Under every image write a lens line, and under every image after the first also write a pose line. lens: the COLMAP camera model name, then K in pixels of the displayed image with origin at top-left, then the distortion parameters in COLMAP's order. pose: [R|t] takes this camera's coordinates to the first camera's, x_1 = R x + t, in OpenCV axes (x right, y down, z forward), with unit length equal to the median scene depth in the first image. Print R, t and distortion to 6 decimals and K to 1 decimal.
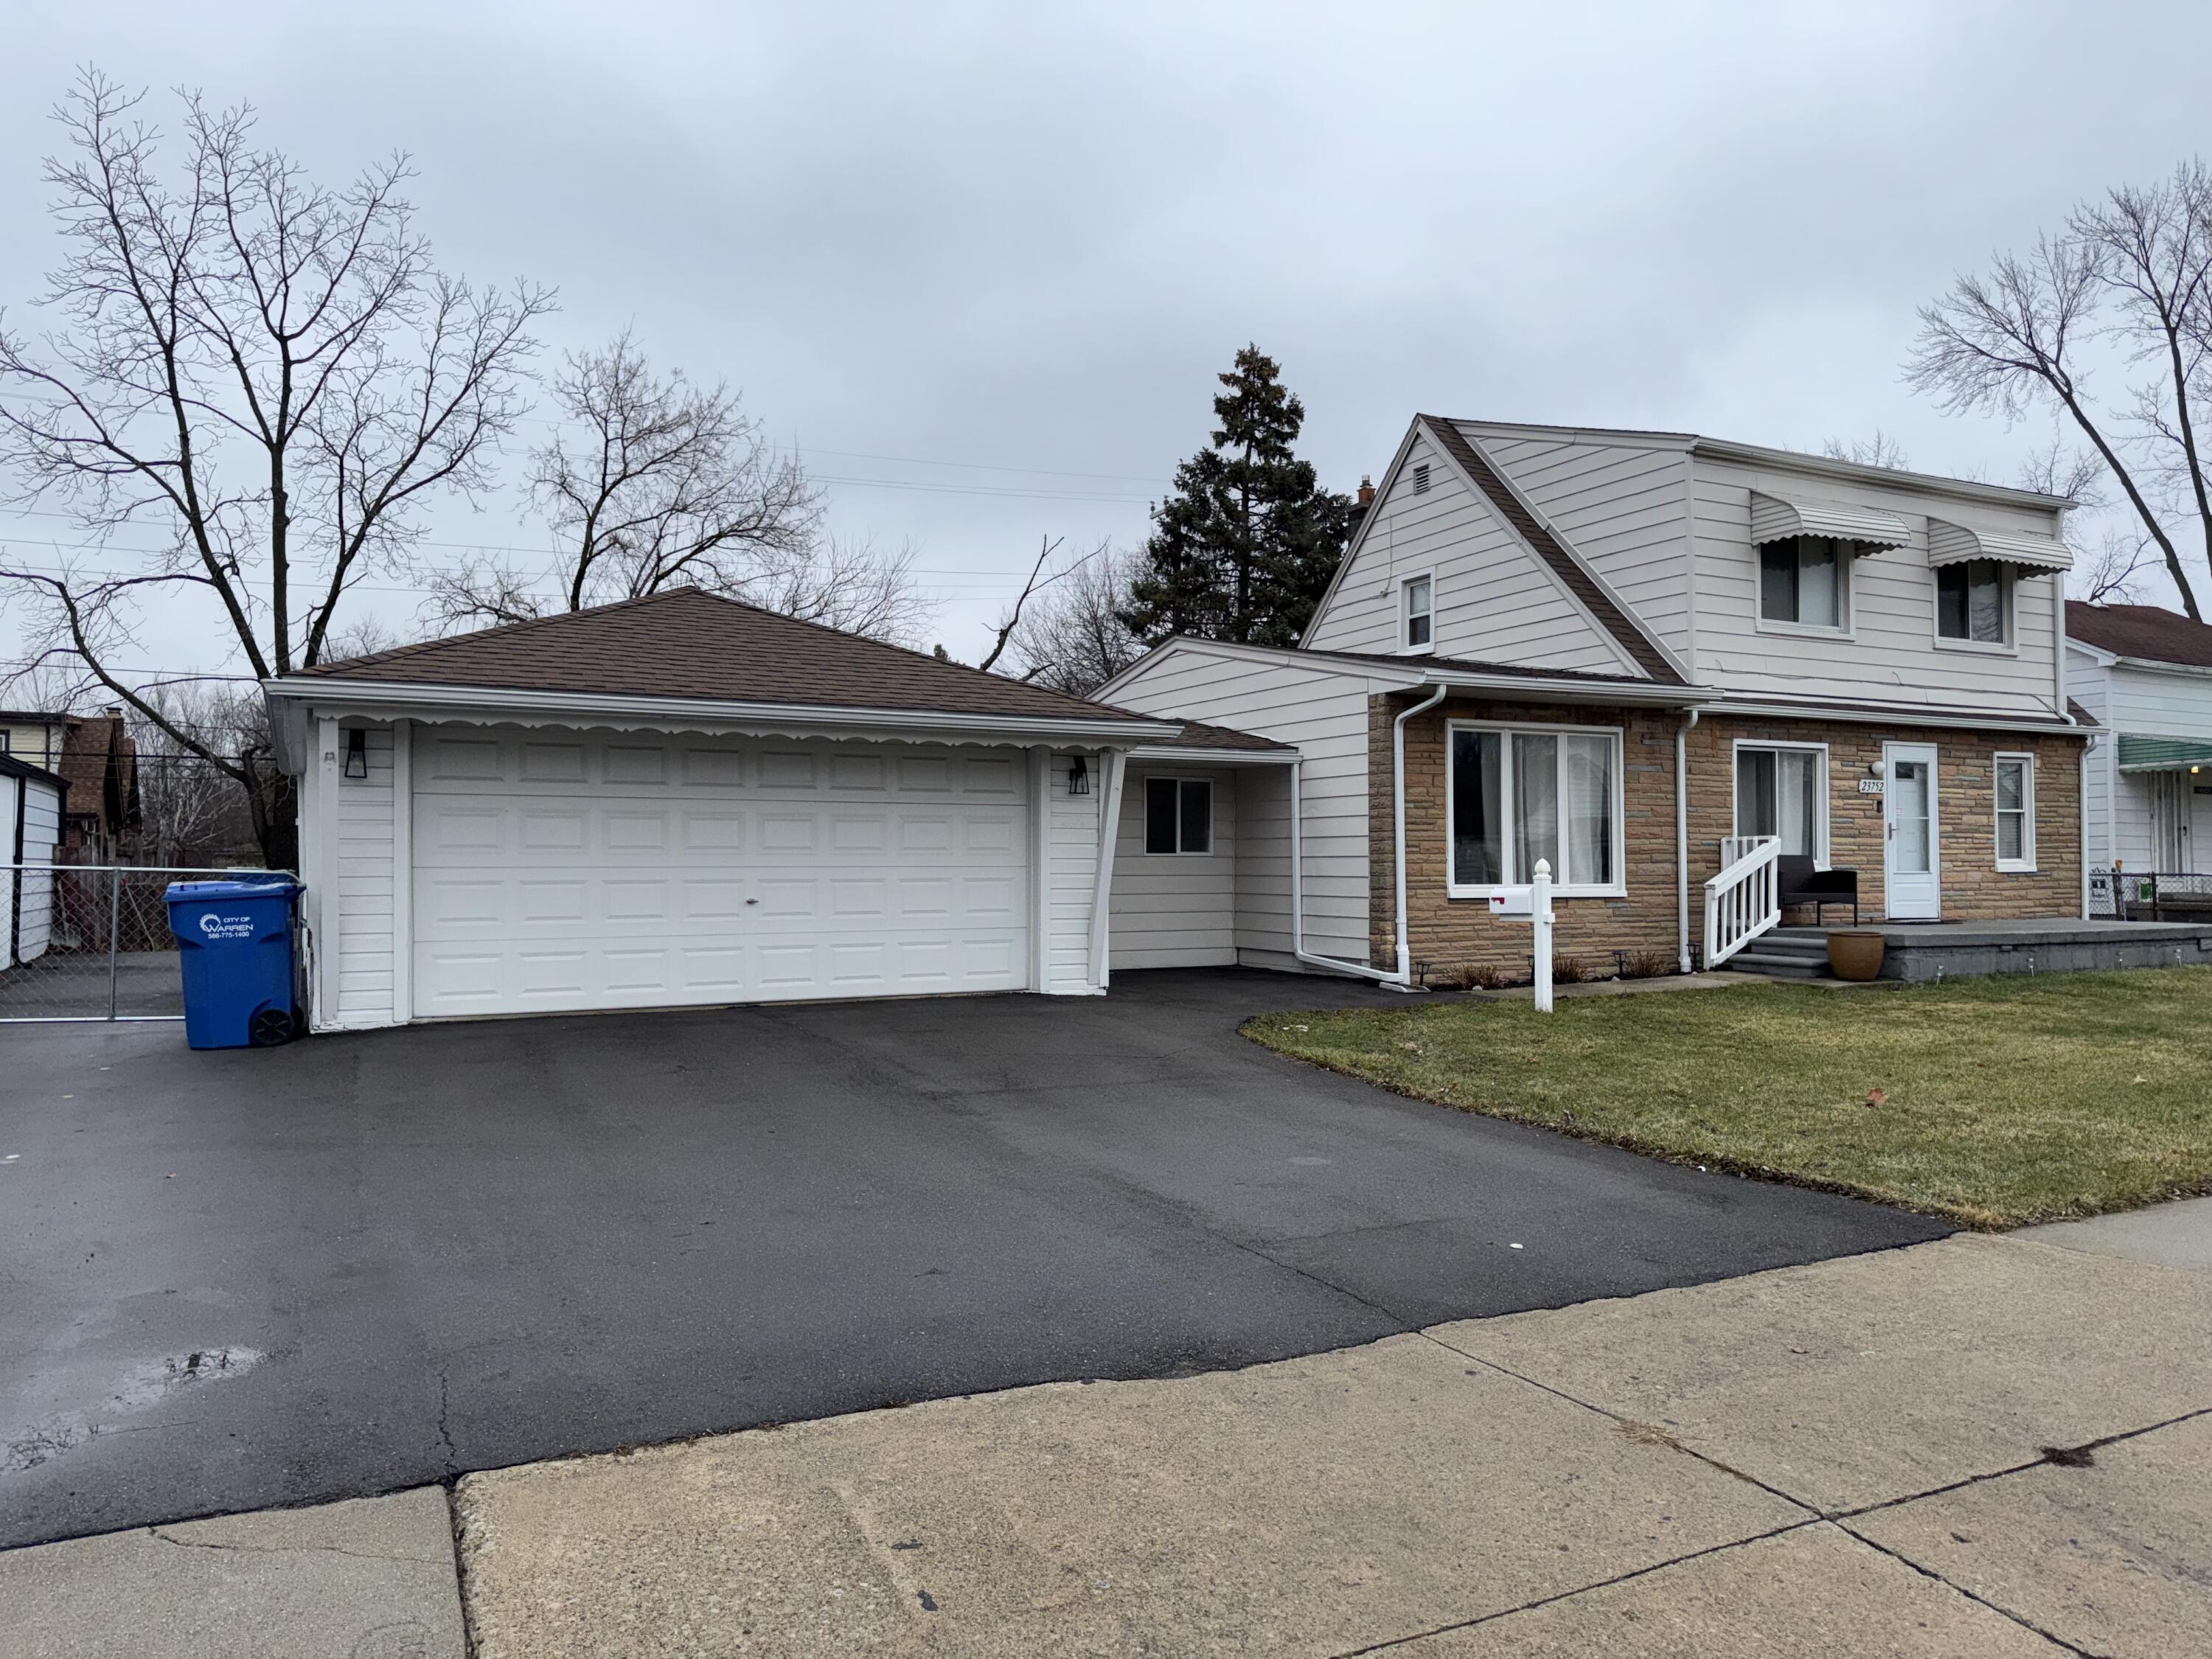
lens RADIAL K [[1538.7, 0, 1098.9], [0, 1538.7, 834.4], [0, 0, 1]] dist [-0.004333, -0.002757]
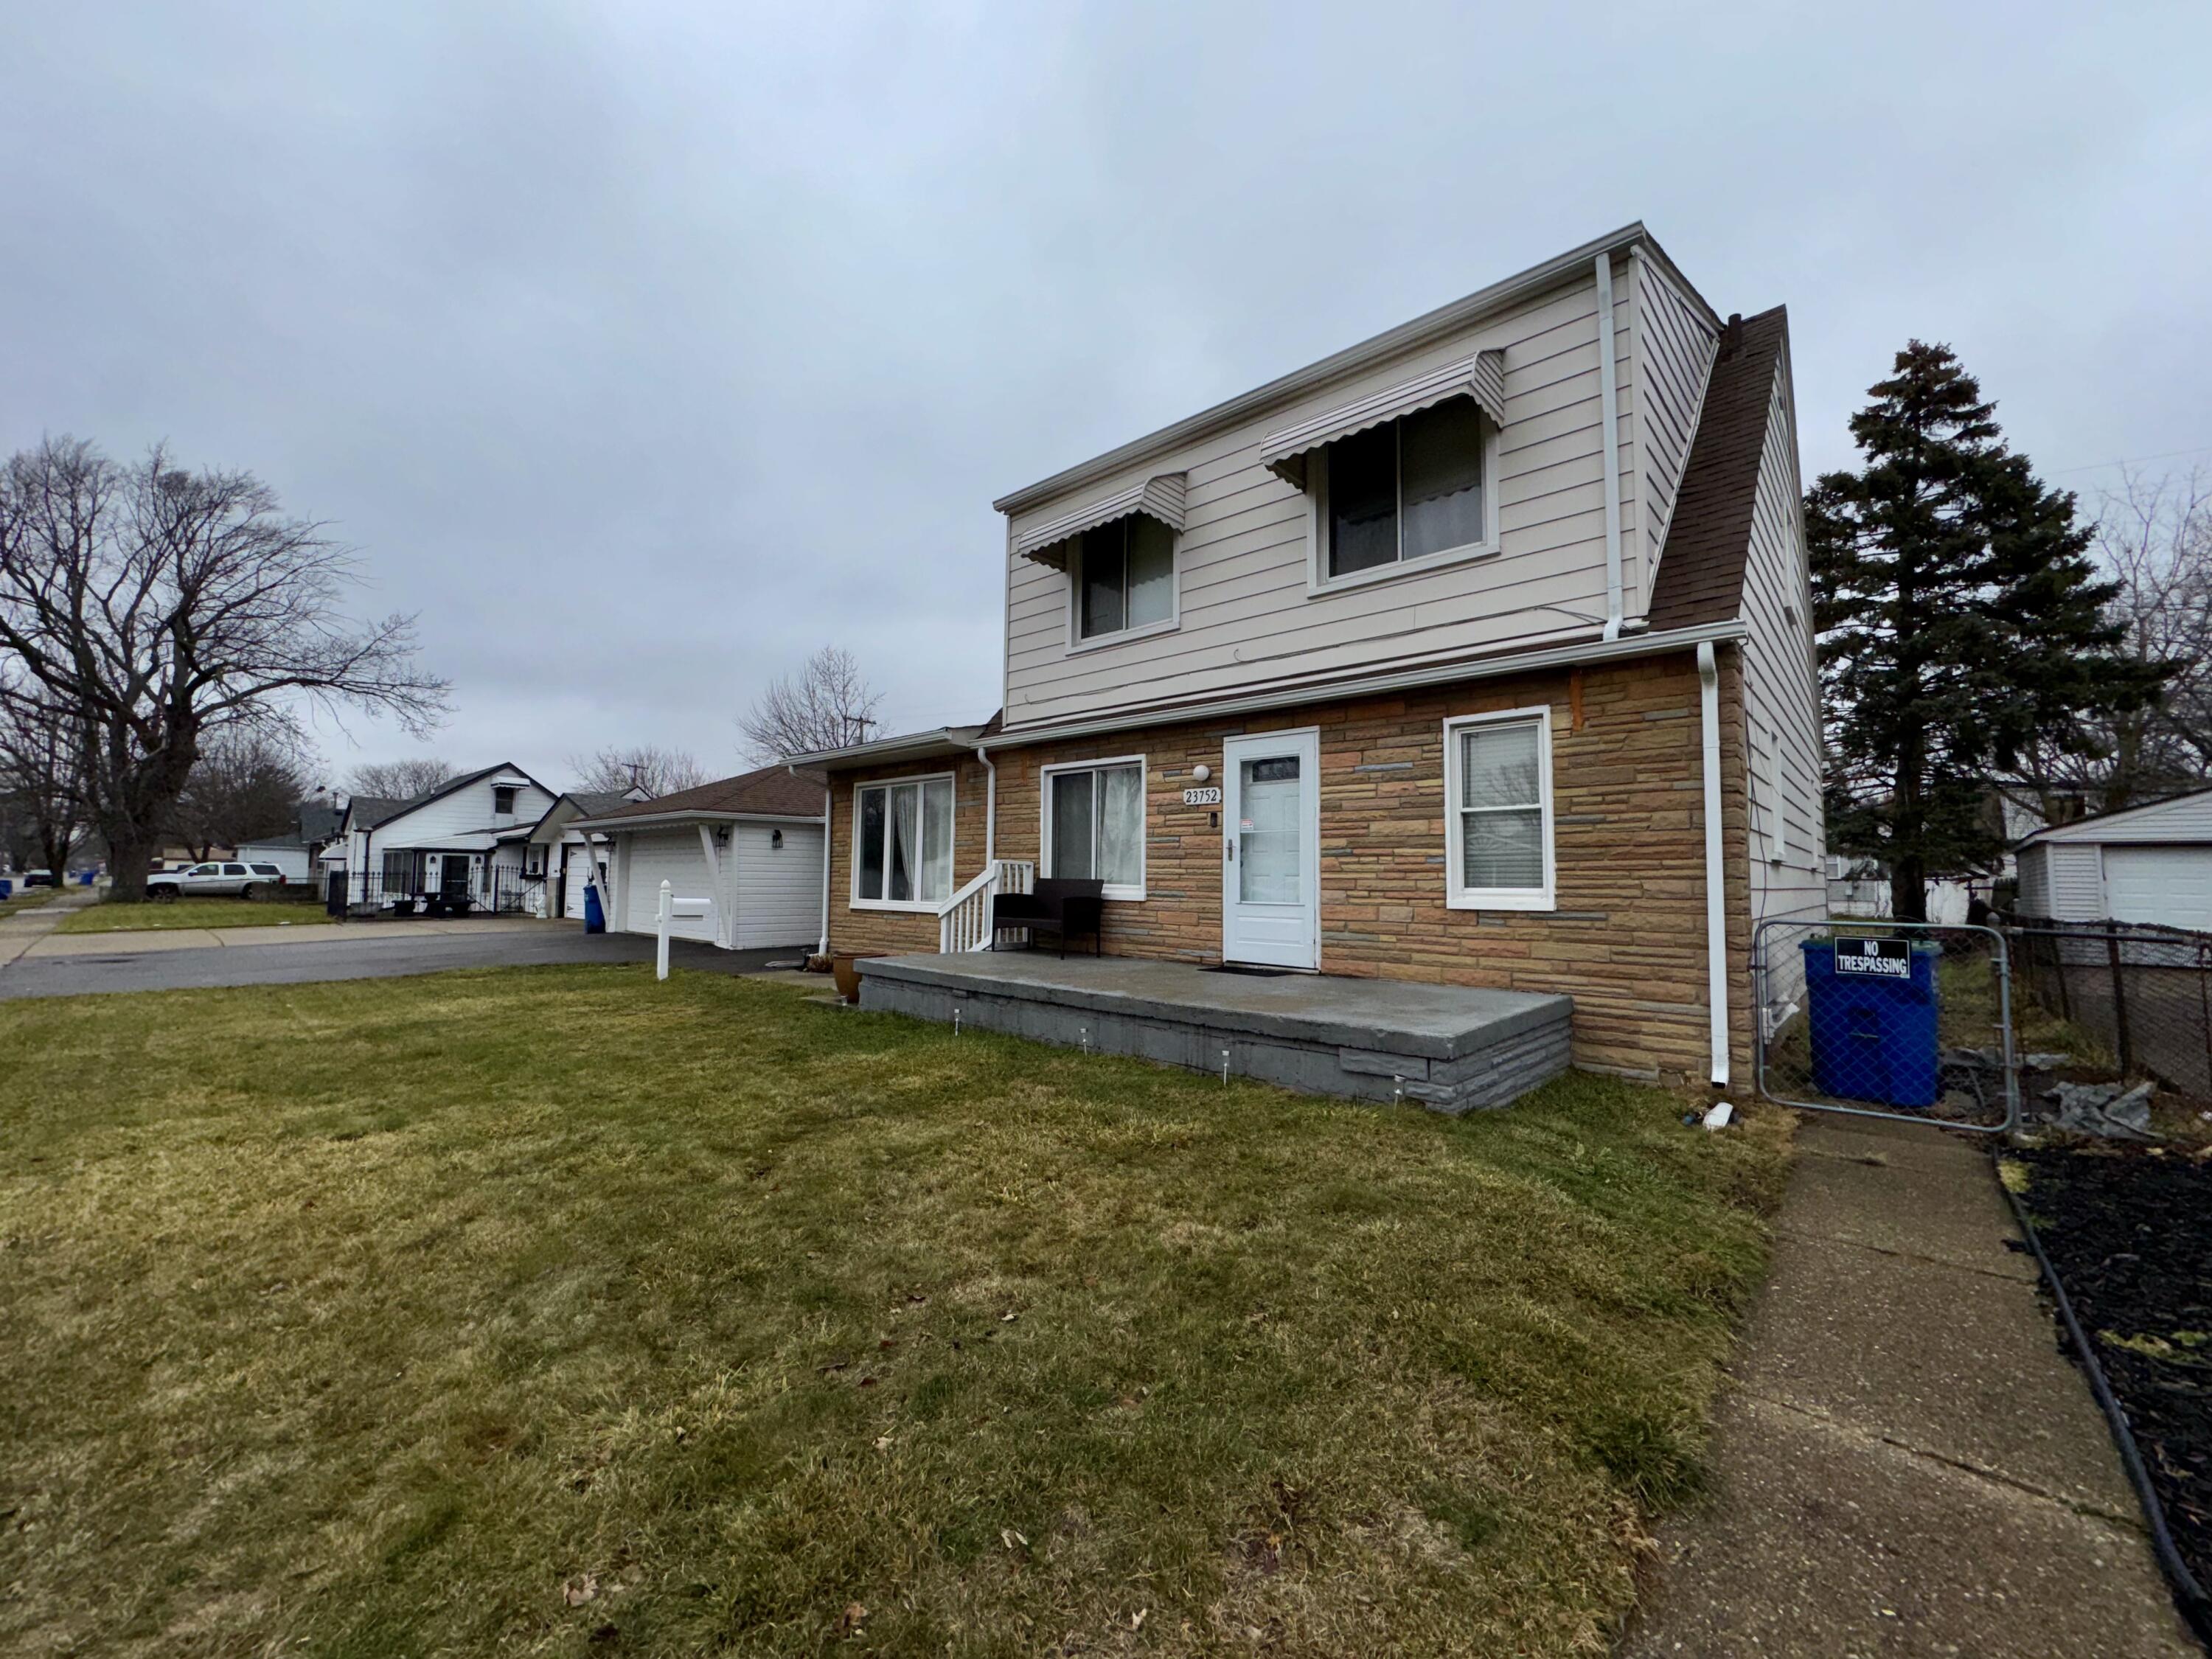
lens RADIAL K [[889.9, 0, 1107.2], [0, 889.9, 821.3], [0, 0, 1]] dist [-0.004336, -0.000387]
pose [[0.358215, -0.058876, -0.931781, 0.937633], [0.007618, 0.998161, -0.060141, 0.010352], [0.933608, 0.014445, 0.358005, 0.794093]]
